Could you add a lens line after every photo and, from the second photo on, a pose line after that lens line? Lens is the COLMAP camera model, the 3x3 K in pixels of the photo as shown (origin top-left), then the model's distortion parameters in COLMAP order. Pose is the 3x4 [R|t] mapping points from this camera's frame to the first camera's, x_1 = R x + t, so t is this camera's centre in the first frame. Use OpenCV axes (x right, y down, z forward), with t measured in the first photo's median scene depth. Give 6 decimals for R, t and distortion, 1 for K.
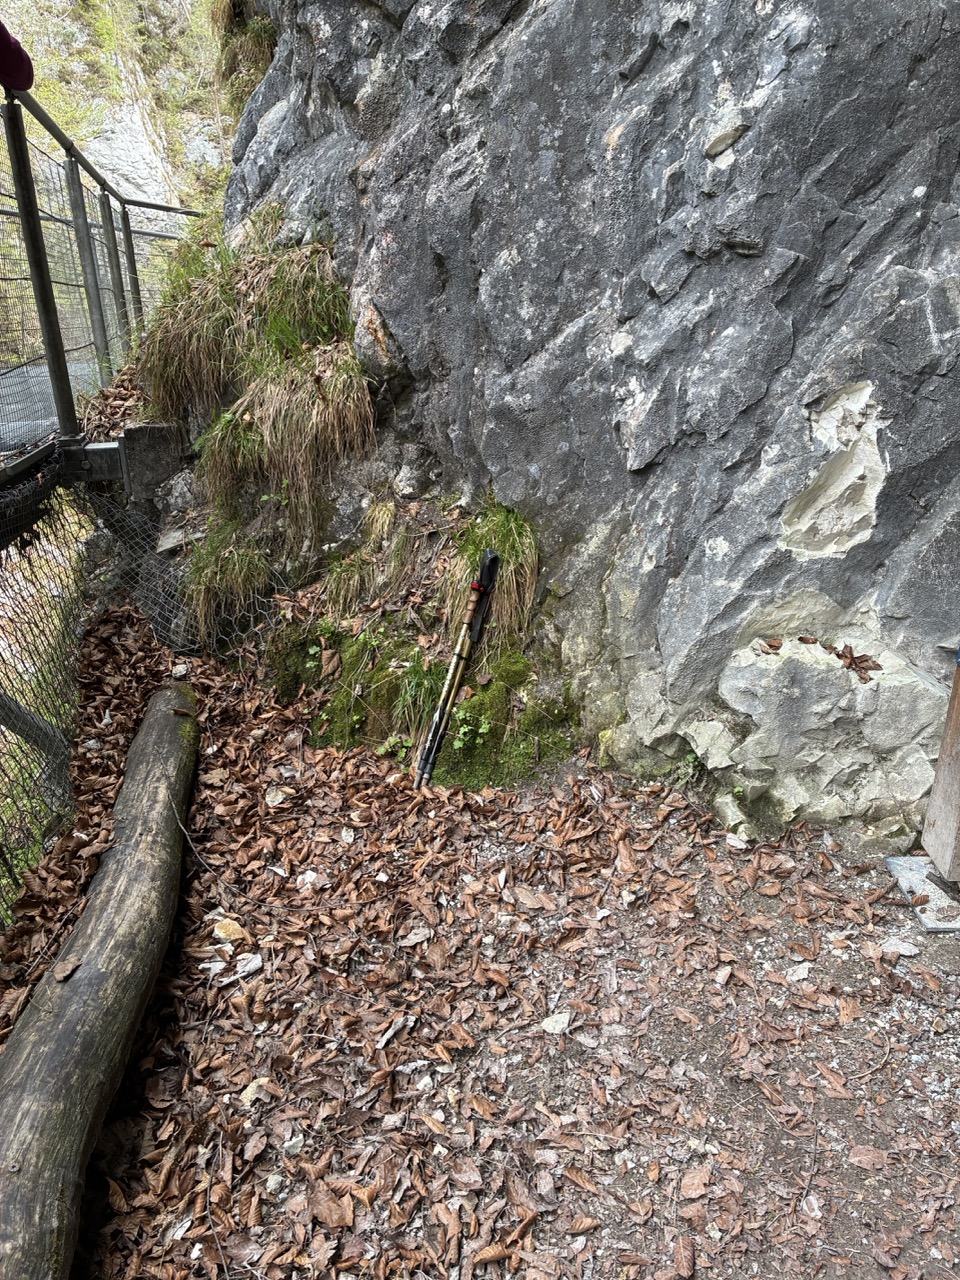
lens RADIAL K [[989.1, 0, 480.0], [0, 989.1, 640.0], [0, 0, 1]] dist [0.008852, 0.011294]
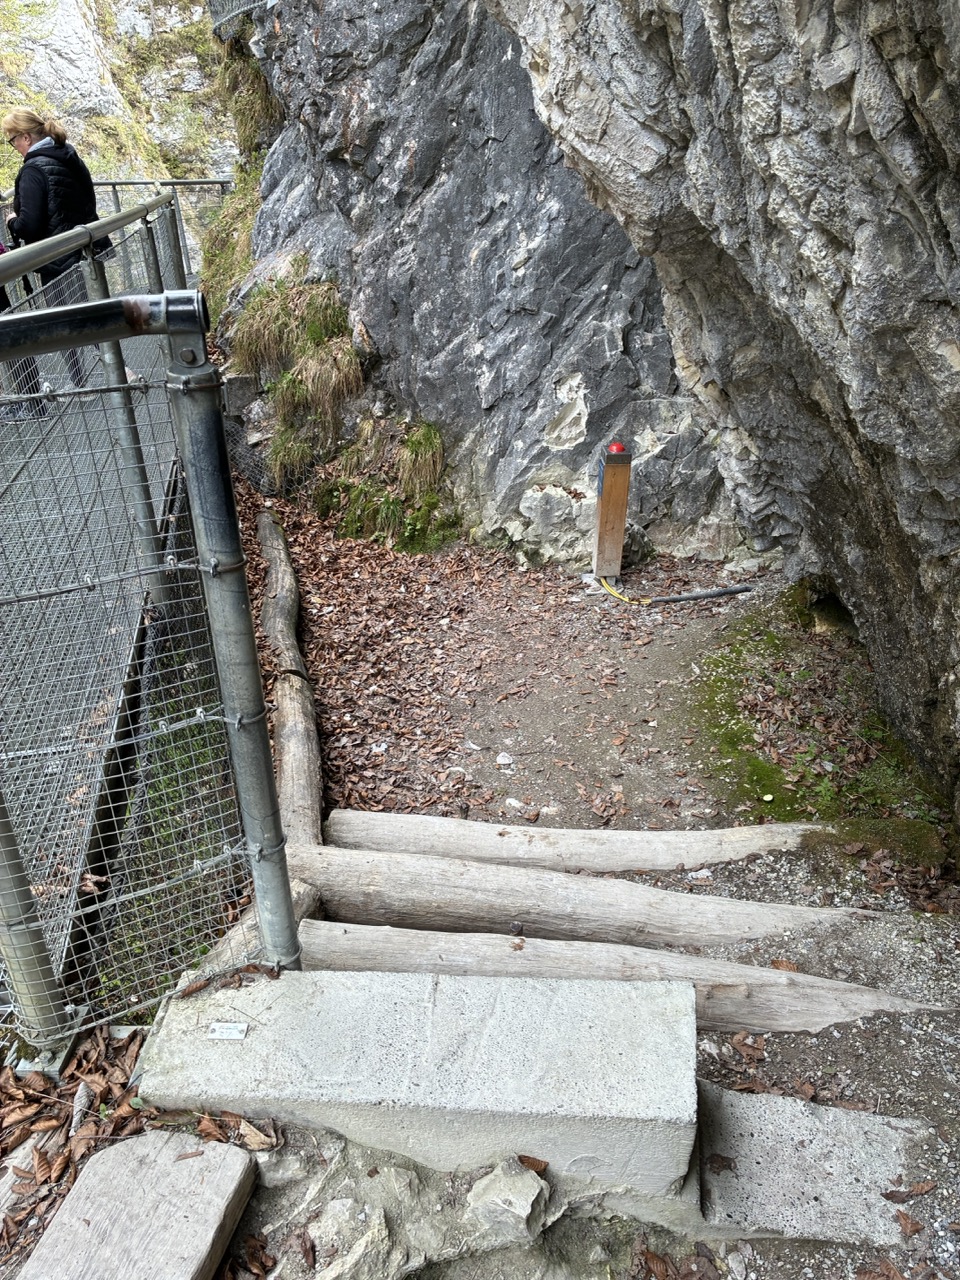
lens RADIAL K [[980.8, 0, 473.2], [0, 980.8, 644.8], [0, 0, 1]] dist [0.031534, 0.000238]
pose [[0.998457, -0.009673, 0.054686, 0.004899], [0.002936, 0.992532, 0.121950, 0.086071], [-0.055457, -0.121601, 0.991029, -1.262889]]
